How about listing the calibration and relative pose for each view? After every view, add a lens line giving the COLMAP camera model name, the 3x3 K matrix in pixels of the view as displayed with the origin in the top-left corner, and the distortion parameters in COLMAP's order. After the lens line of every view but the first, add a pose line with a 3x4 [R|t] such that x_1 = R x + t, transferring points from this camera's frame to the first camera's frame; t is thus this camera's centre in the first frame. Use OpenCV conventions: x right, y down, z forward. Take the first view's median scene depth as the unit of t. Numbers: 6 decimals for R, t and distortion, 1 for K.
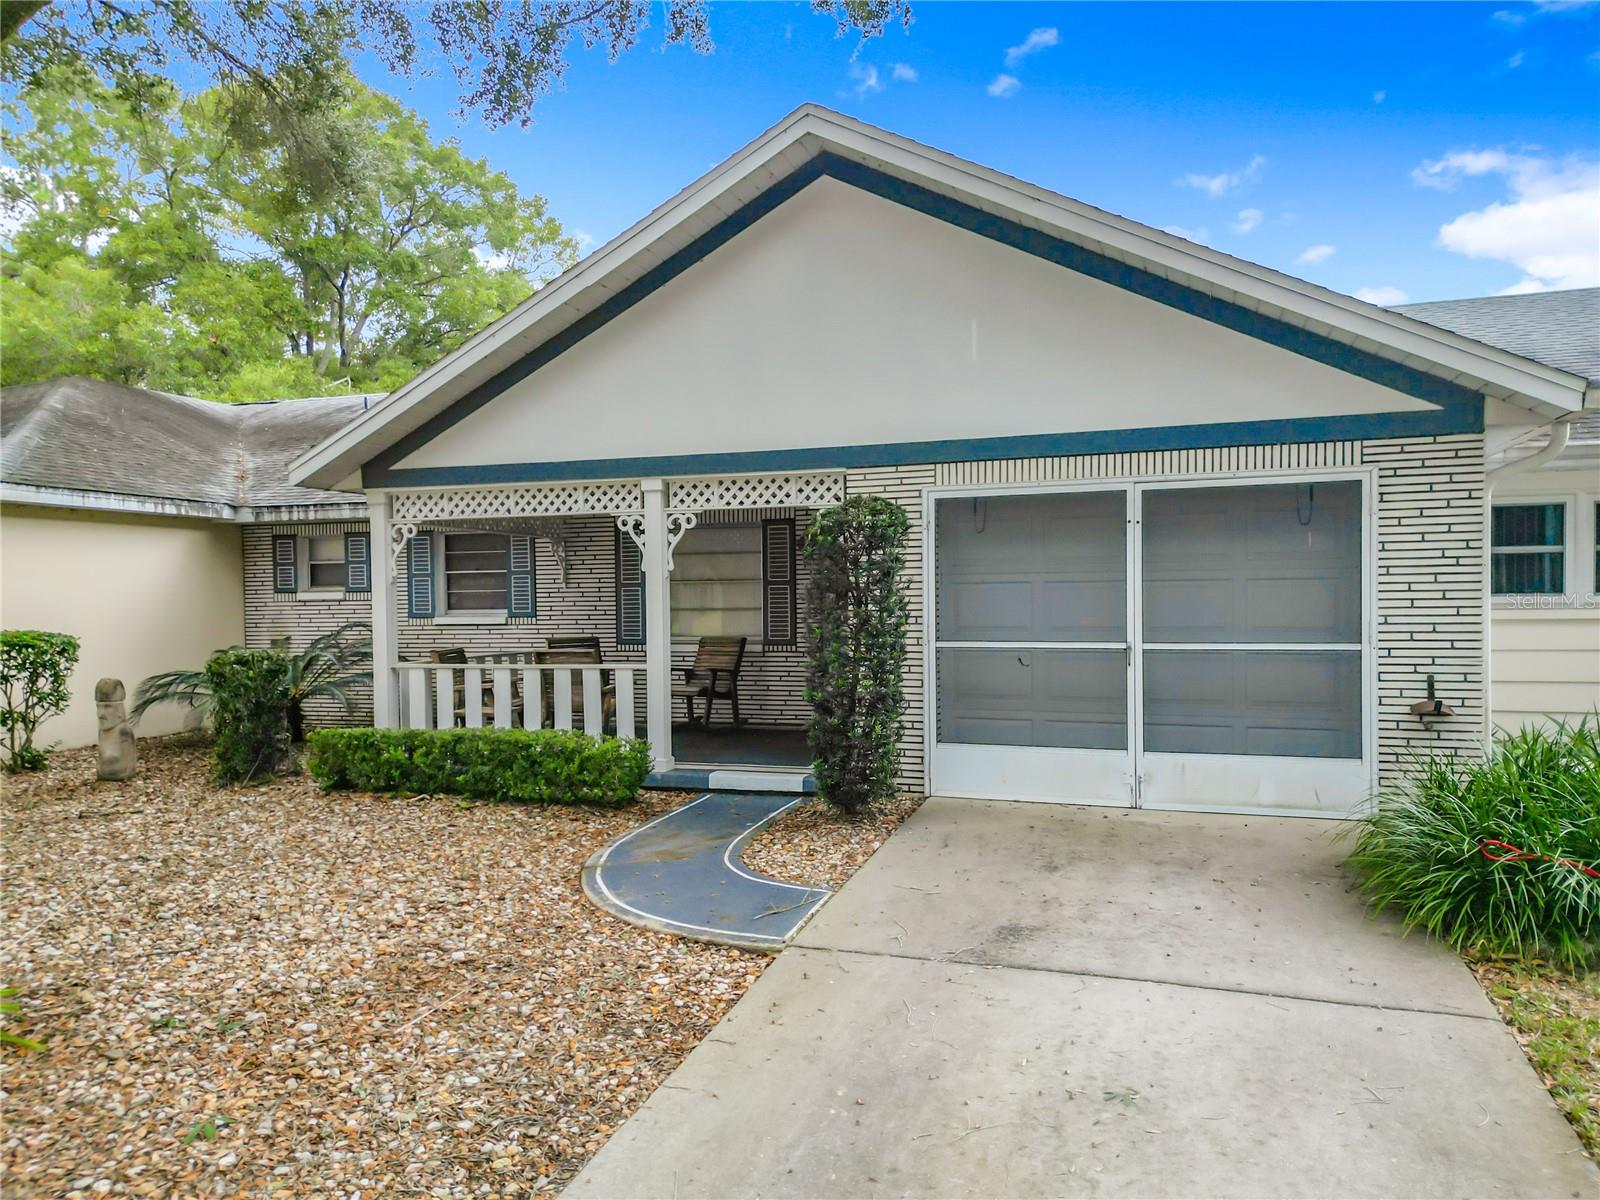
lens RADIAL K [[1025.6, 0, 805.7], [0, 1025.6, 615.7], [0, 0, 1]] dist [0.078082, -0.000367]
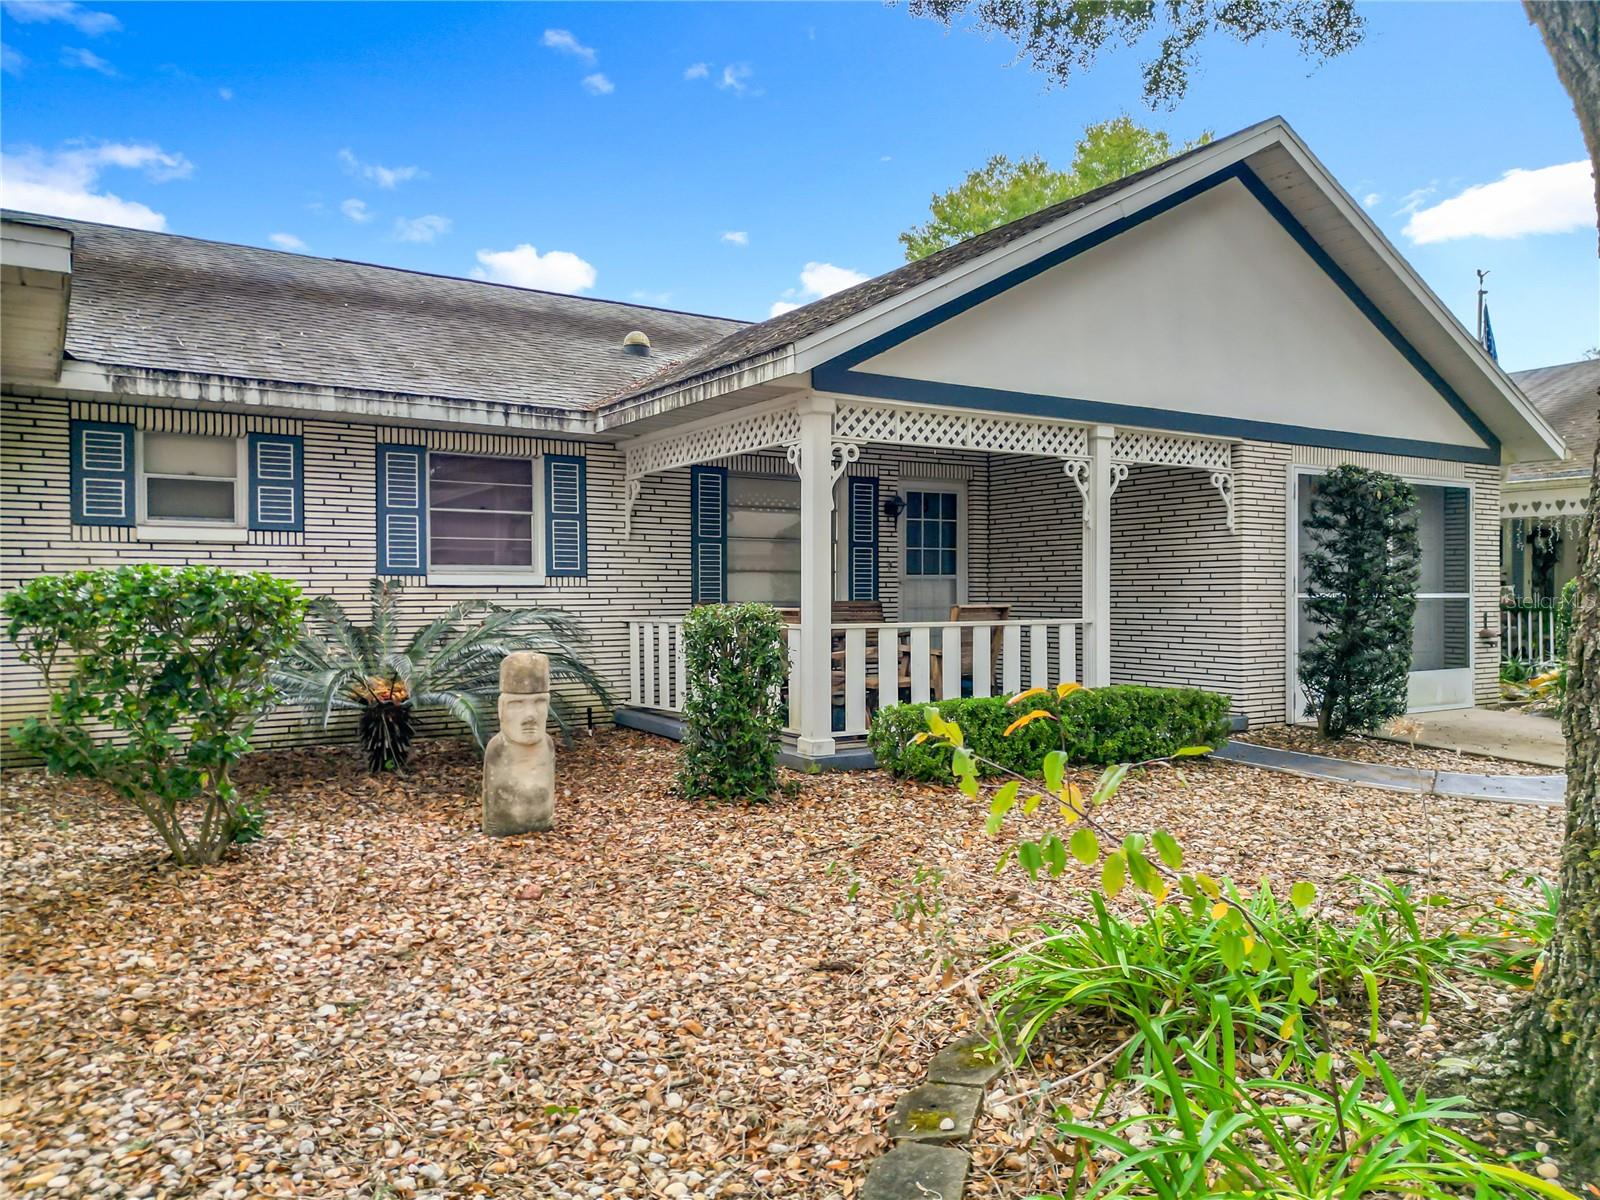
lens RADIAL K [[1149.5, 0, 800.0], [0, 1149.5, 600.0], [0, 0, 1]] dist [0.094180, -0.000002]
pose [[0.654244, 0.009275, 0.756226, -1.119709], [0.007251, 0.999802, -0.018535, 0.048870], [-0.756248, 0.017610, 0.654047, 0.473220]]
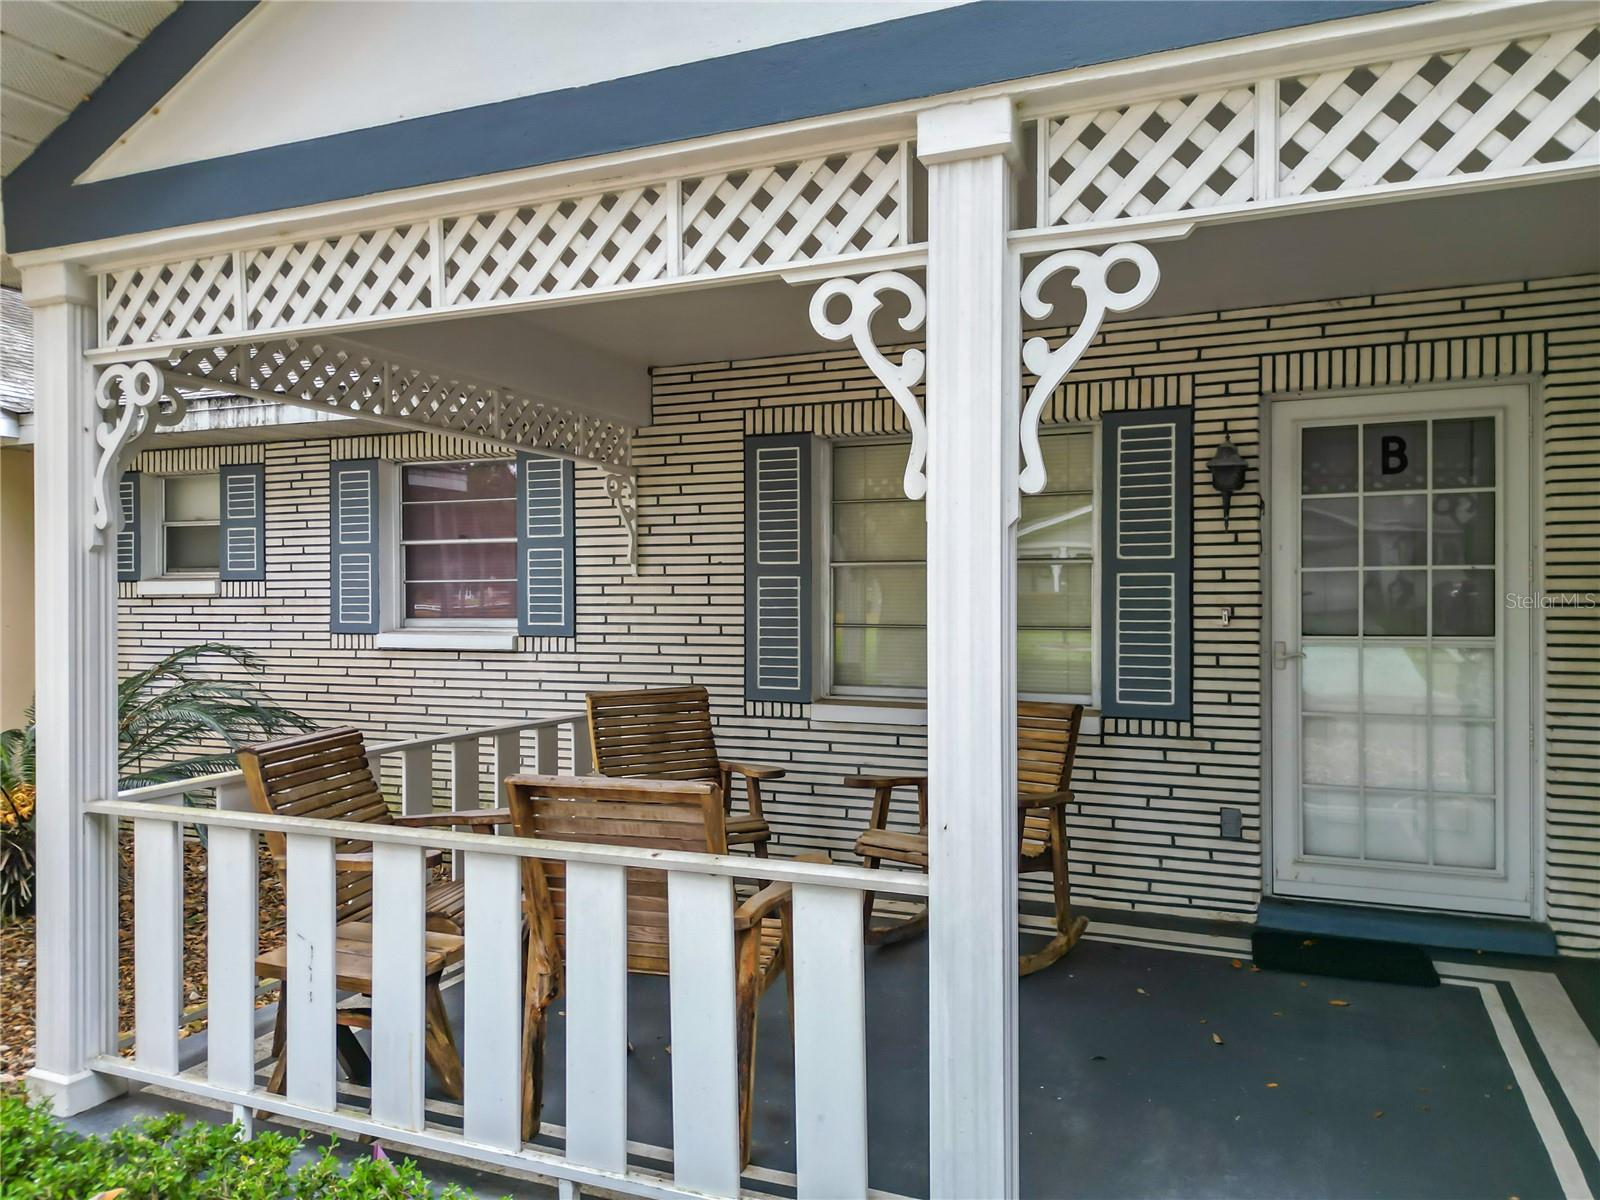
lens RADIAL K [[1138.6, 0, 800.0], [0, 1138.6, 600.0], [0, 0, 1]] dist [0.044862, -0.001652]
pose [[0.994730, 0.010809, -0.101956, -0.151278], [-0.012157, 0.999847, -0.012608, -0.014554], [0.101804, 0.013781, 0.994709, 0.698794]]
